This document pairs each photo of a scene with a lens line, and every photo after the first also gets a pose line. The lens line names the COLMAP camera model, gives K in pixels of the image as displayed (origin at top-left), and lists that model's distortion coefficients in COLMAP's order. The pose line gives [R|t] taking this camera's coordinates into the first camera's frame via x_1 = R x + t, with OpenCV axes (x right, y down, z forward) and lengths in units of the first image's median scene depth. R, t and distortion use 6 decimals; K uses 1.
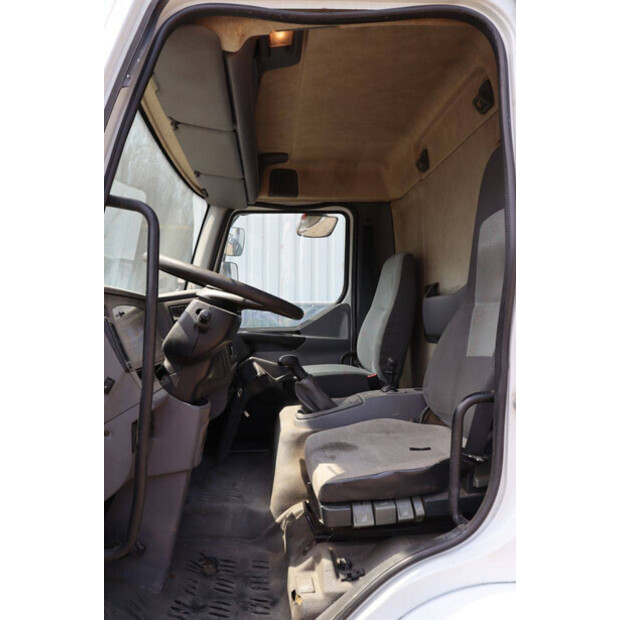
lens RADIAL K [[502.3, 0, 310.0], [0, 502.3, 310.0], [0, 0, 1]] dist [-0.172364, 0.152973]
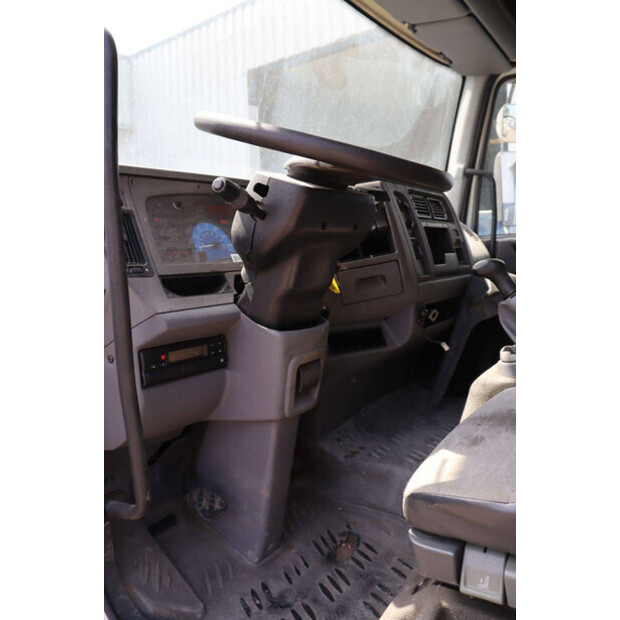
lens RADIAL K [[502.3, 0, 310.0], [0, 502.3, 310.0], [0, 0, 1]] dist [-0.172364, 0.152973]
pose [[0.761807, 0.032843, -0.646971, 0.194353], [0.068926, 0.988935, 0.131363, 0.058106], [0.644126, -0.144666, 0.751114, 0.395751]]
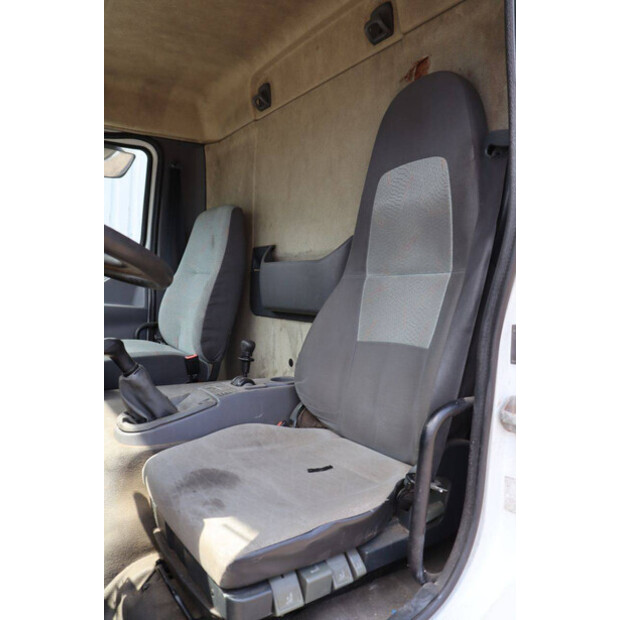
lens RADIAL K [[502.3, 0, 310.0], [0, 502.3, 310.0], [0, 0, 1]] dist [-0.172364, 0.152973]
pose [[0.877587, 0.016433, 0.479135, -0.125702], [-0.052152, 0.996754, 0.061335, -0.001284], [-0.476572, -0.078814, 0.875596, 0.313214]]
